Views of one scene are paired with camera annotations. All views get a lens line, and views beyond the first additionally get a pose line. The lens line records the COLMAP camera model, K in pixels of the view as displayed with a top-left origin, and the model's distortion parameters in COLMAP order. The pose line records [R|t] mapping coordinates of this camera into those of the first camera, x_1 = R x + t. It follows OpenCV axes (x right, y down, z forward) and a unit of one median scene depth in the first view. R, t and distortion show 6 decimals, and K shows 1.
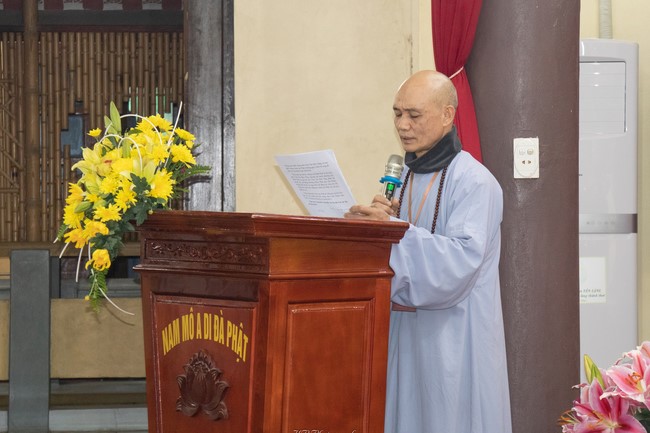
lens RADIAL K [[2279.0, 0, 307.6], [0, 2279.0, 217.8], [0, 0, 1]] dist [0.686145, 1.595308]
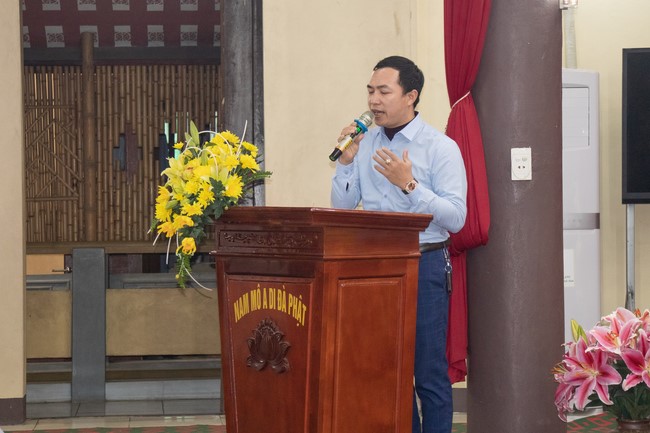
lens RADIAL K [[2015.0, 0, 325.0], [0, 2015.0, 216.5], [0, 0, 1]] dist [0.596534, -0.128485]
pose [[0.999840, -0.006569, 0.016620, -0.032341], [0.006660, 0.999963, -0.005430, 0.008381], [-0.016584, 0.005540, 0.999847, -0.108768]]
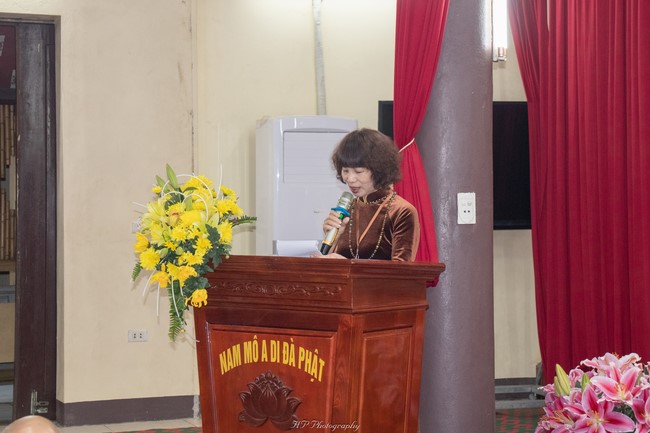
lens RADIAL K [[1466.2, 0, 325.0], [0, 1466.2, 216.5], [0, 0, 1]] dist [0.291138, -0.303027]
pose [[0.958417, -0.005049, 0.285325, -0.234899], [0.007360, 0.999948, -0.007025, -0.017546], [-0.285275, 0.008833, 0.958405, 0.246511]]
